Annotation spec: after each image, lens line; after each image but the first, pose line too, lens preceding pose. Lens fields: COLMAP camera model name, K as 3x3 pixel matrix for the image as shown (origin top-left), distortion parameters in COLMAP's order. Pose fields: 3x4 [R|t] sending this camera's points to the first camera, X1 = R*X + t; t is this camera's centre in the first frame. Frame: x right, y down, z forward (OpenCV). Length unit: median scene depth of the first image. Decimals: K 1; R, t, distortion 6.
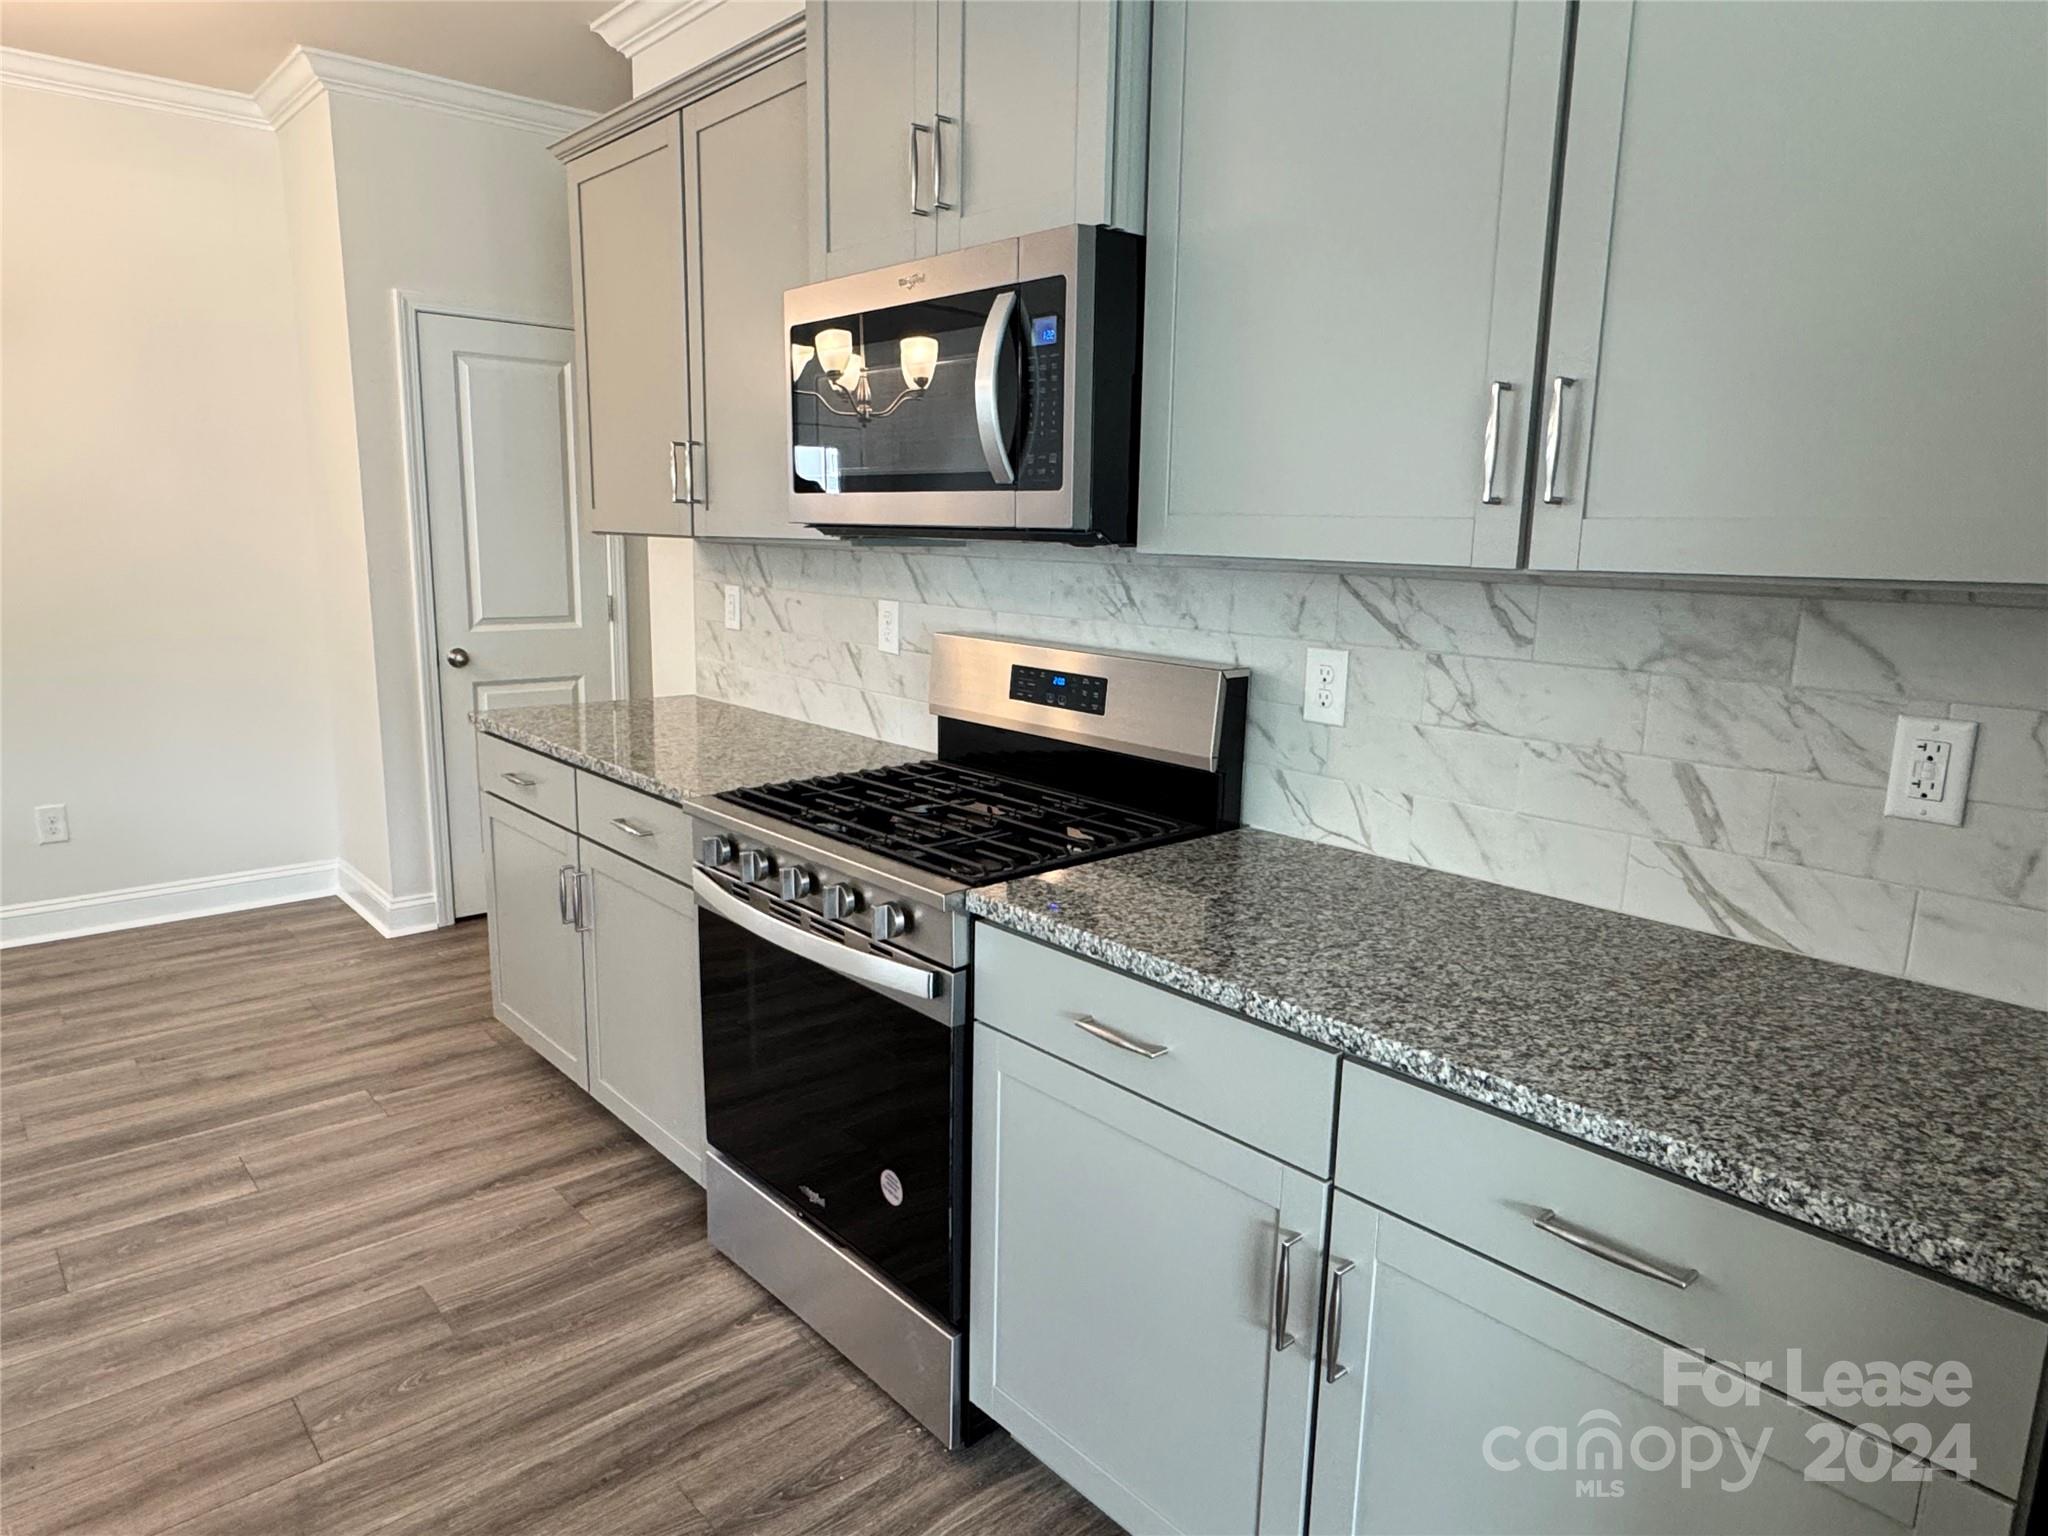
lens RADIAL K [[1270.8, 0, 1024.0], [0, 1270.8, 768.0], [0, 0, 1]] dist [0.004252, 0.002095]
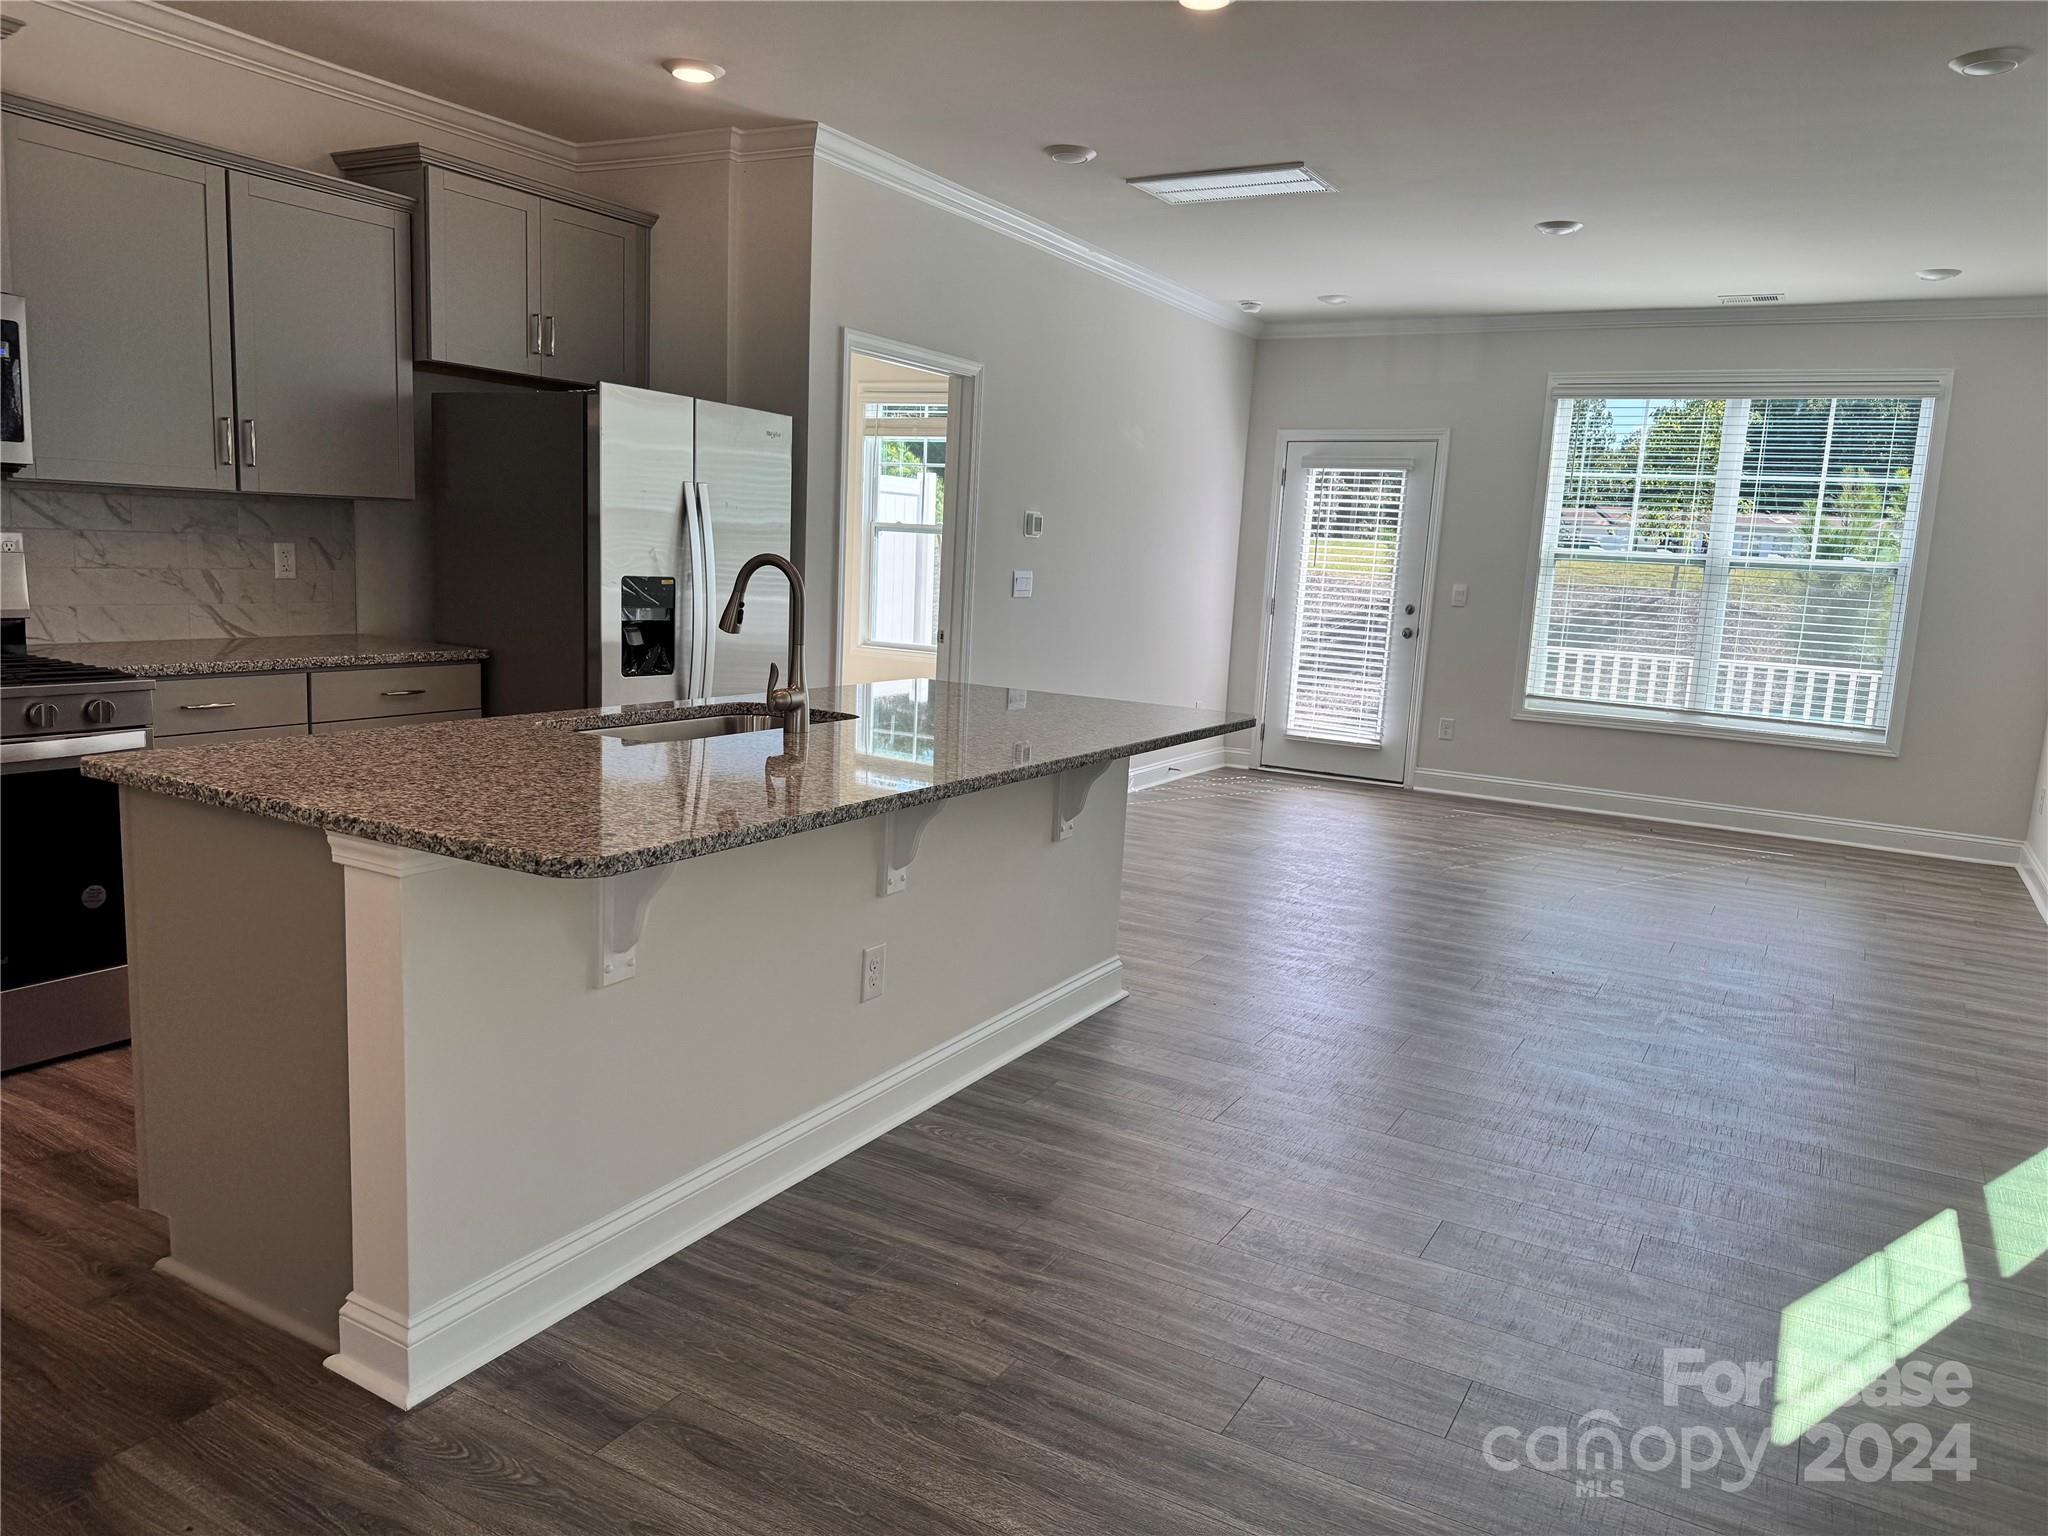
lens RADIAL K [[1443.3, 0, 1024.0], [0, 1443.3, 768.0], [0, 0, 1]] dist [0.003953, 0.000631]
pose [[-0.318101, -0.184236, 0.929983, -2.964136], [0.121018, 0.965021, 0.232571, -0.104239], [-0.940301, 0.186526, -0.284678, 0.449302]]
